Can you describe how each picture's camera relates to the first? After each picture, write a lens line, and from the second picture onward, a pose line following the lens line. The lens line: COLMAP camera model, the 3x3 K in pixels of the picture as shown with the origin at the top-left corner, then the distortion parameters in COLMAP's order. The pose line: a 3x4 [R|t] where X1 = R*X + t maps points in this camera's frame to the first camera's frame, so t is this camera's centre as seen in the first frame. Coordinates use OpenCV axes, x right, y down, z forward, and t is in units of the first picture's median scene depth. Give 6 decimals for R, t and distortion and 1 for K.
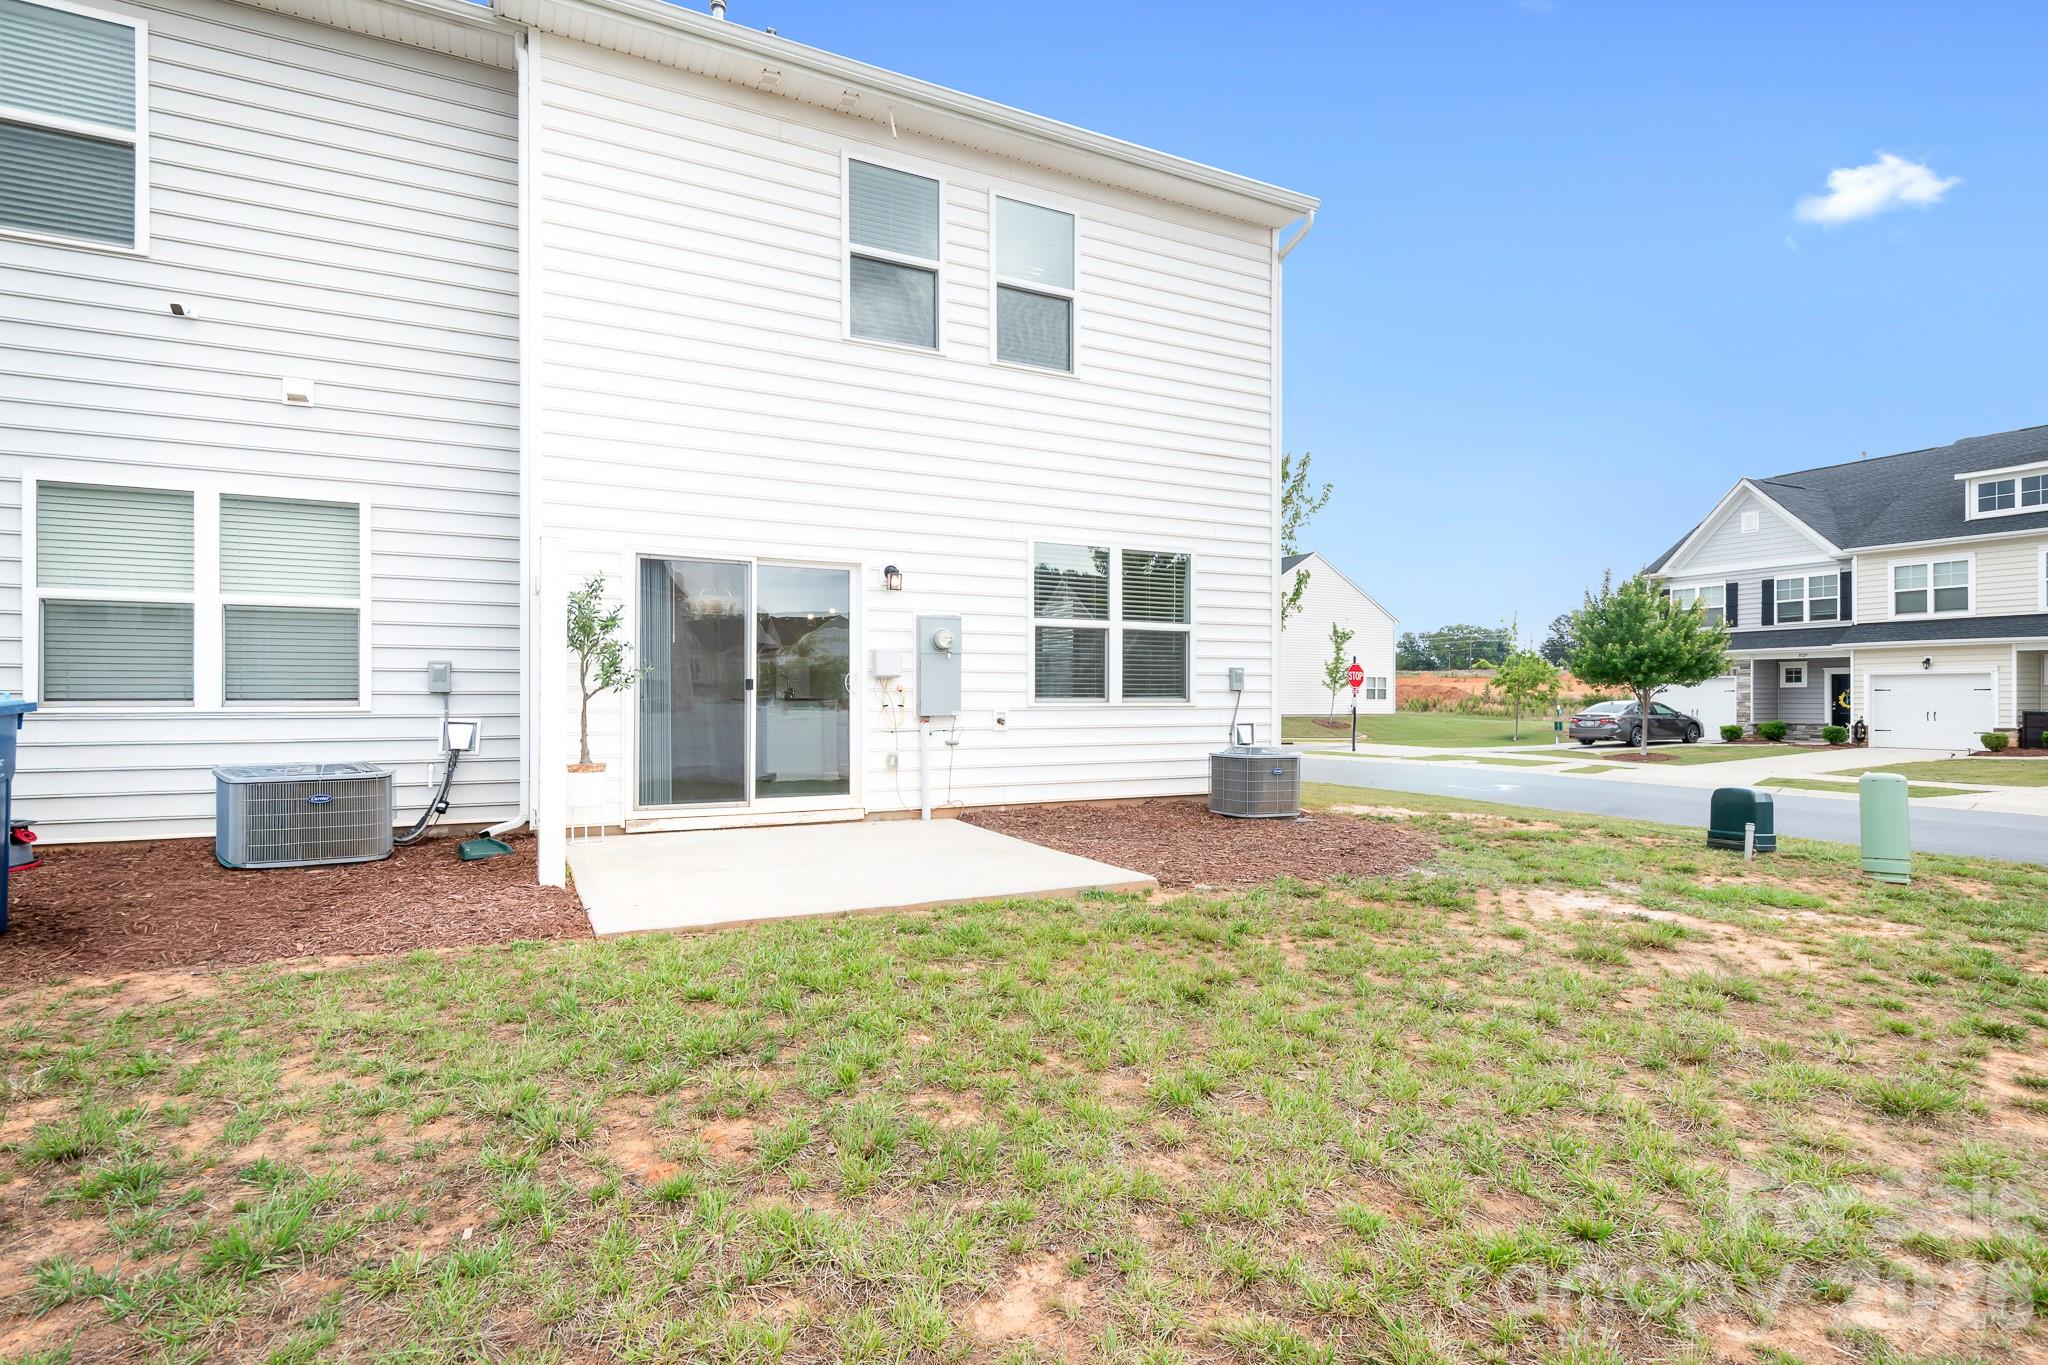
lens RADIAL K [[1021.5, 0, 1010.9], [0, 1021.5, 712.4], [0, 0, 1]] dist [0.013527, -0.006296]
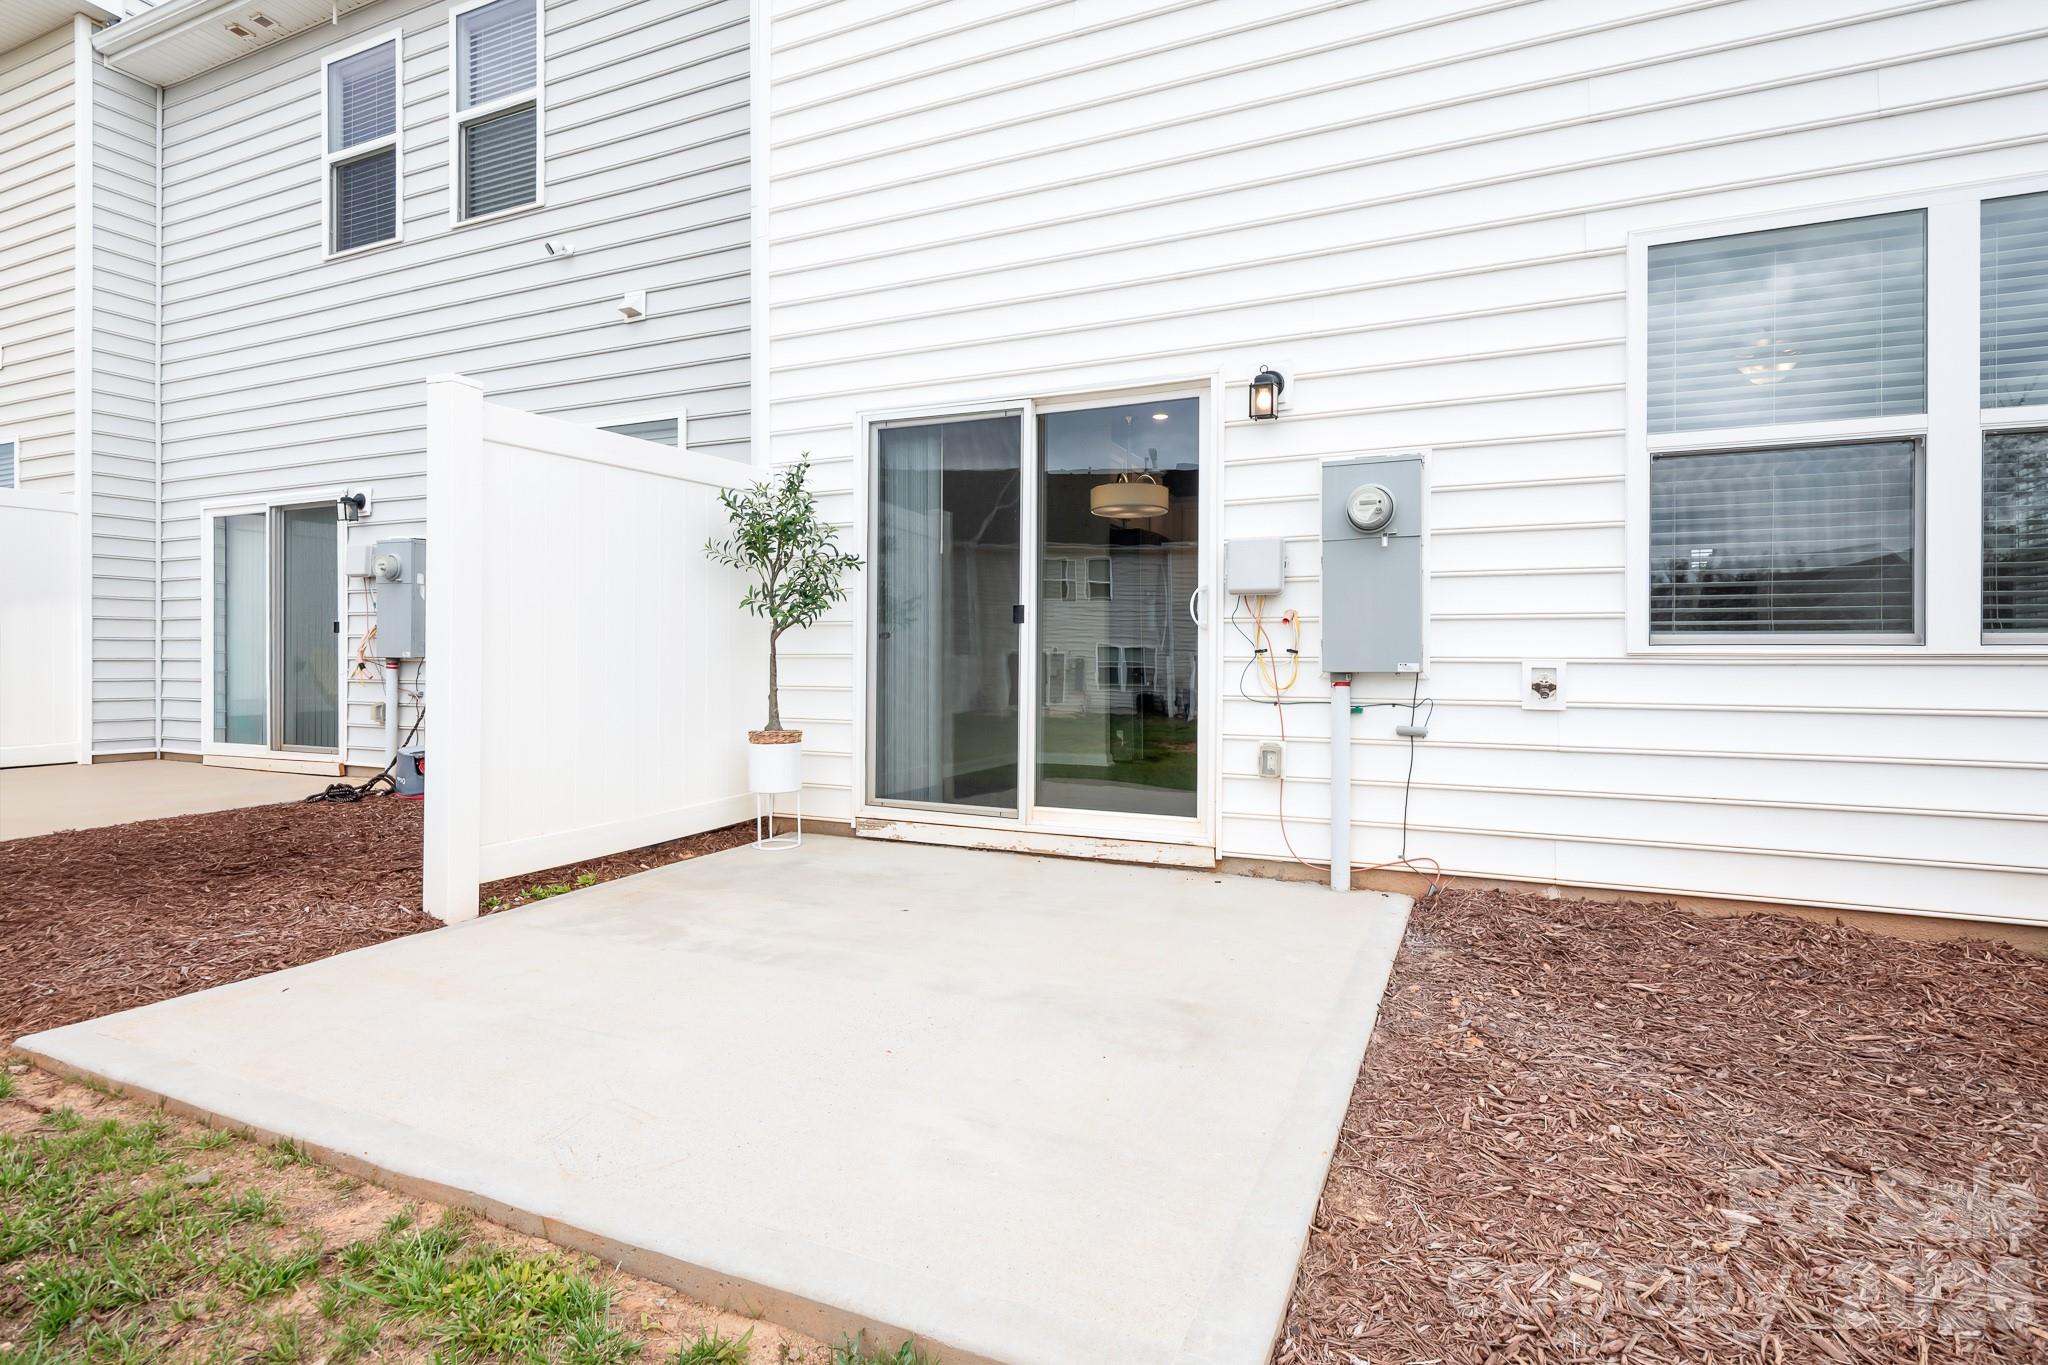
lens RADIAL K [[1021.5, 0, 1051.7], [0, 1021.5, 662.7], [0, 0, 1]] dist [0.013527, -0.006296]
pose [[0.621048, 0.006763, -0.783743, 0.207119], [-0.014728, 0.999887, -0.003042, 0.002439], [0.783634, 0.013432, 0.621078, 0.596866]]
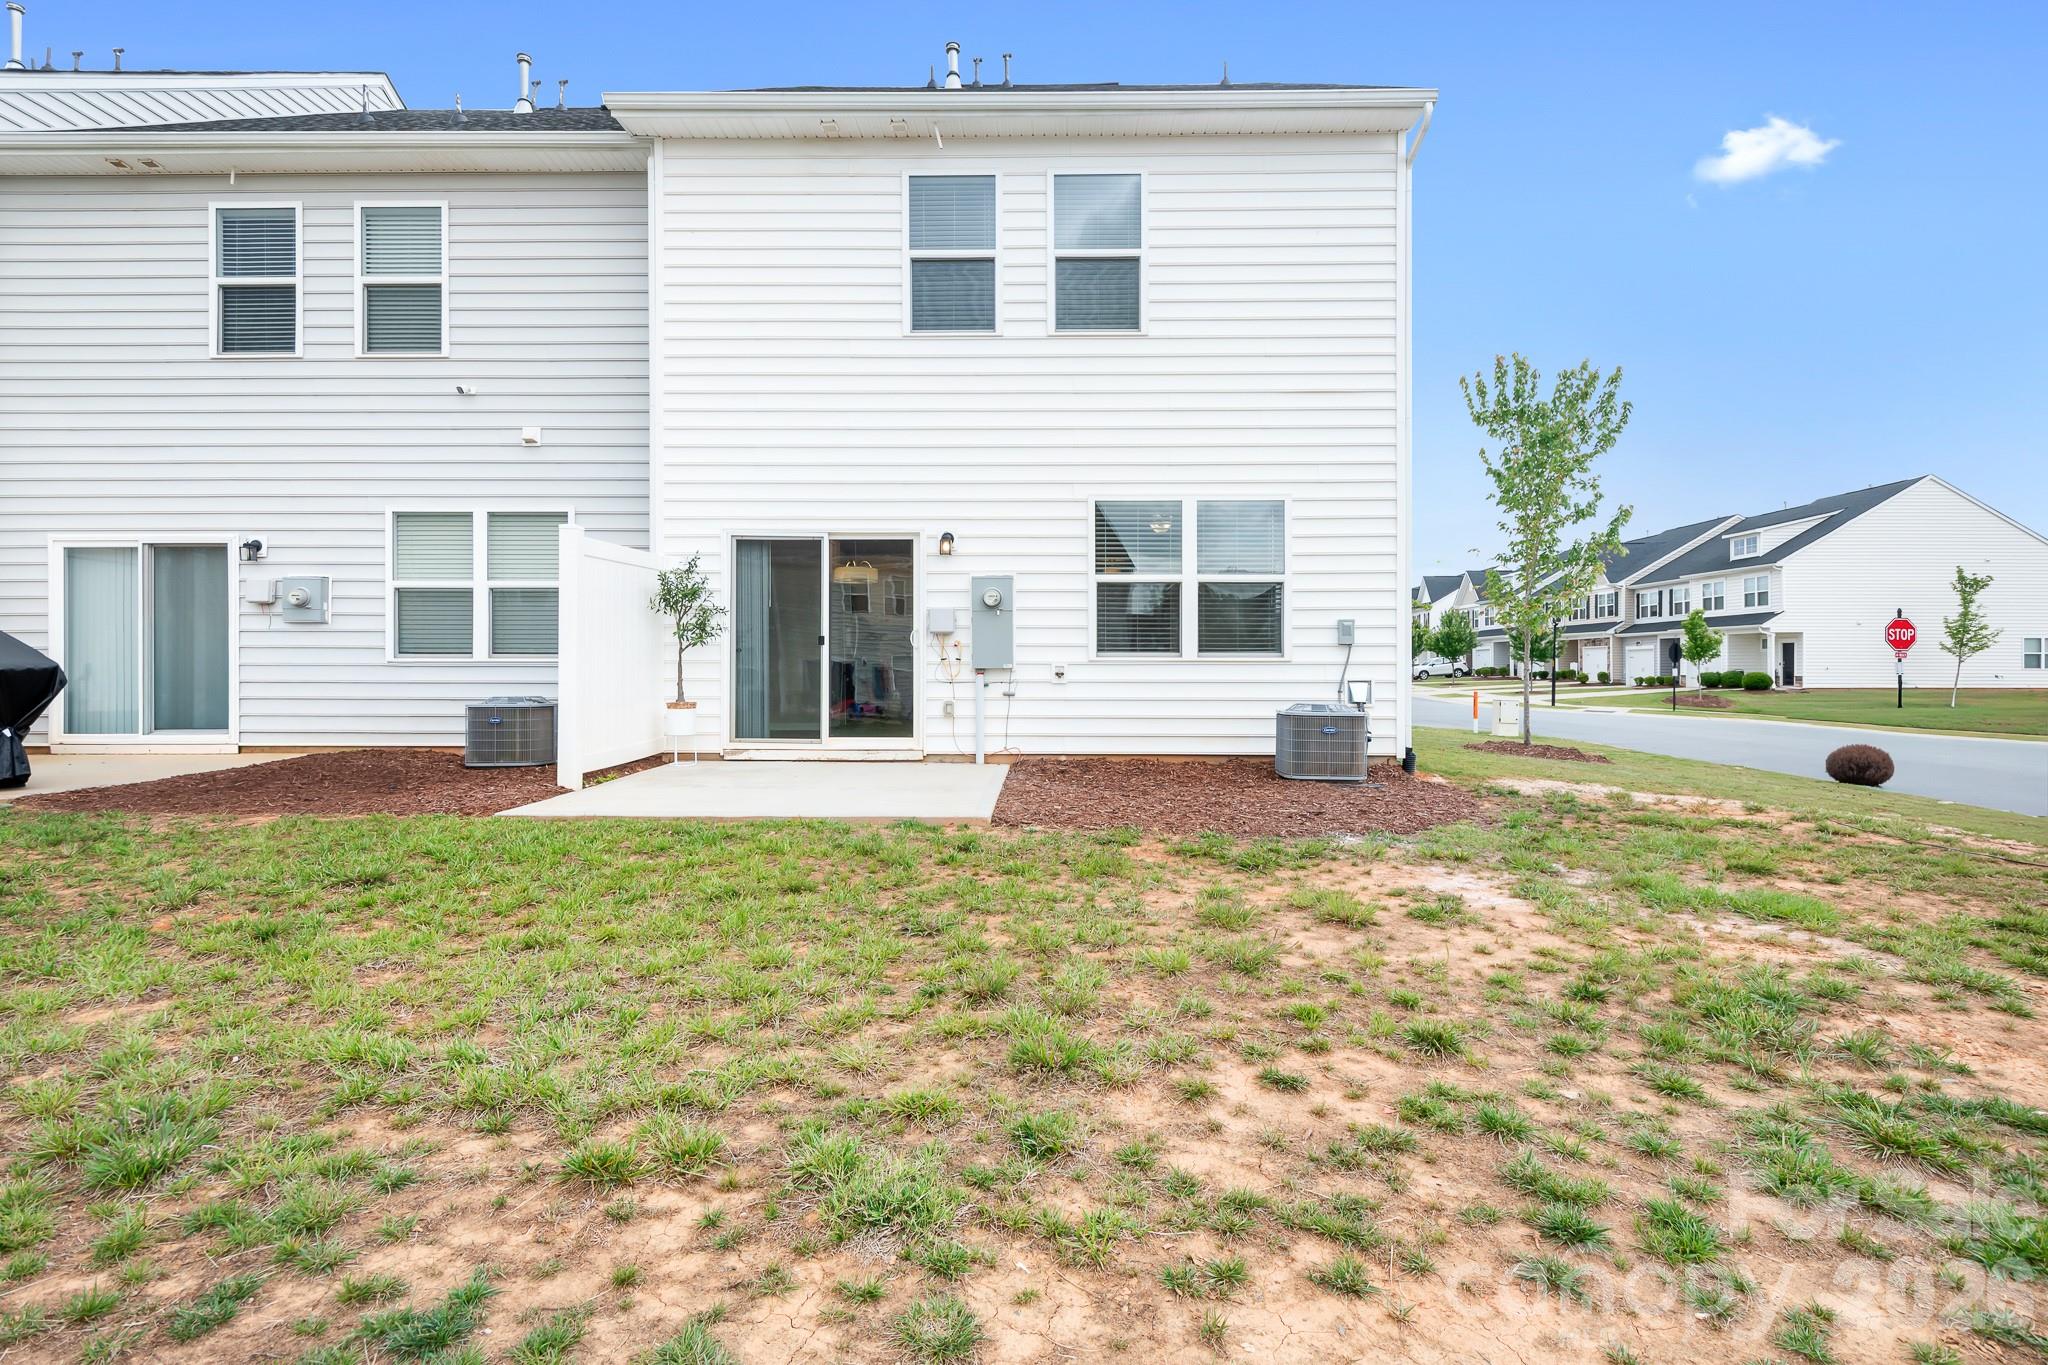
lens RADIAL K [[1021.5, 0, 1044.9], [0, 1021.5, 678.7], [0, 0, 1]] dist [0.013527, -0.006296]
pose [[0.882090, 0.006517, -0.471036, 0.490912], [-0.008487, 0.999962, -0.002059, 0.015905], [0.471005, 0.005813, 0.882112, 0.071977]]
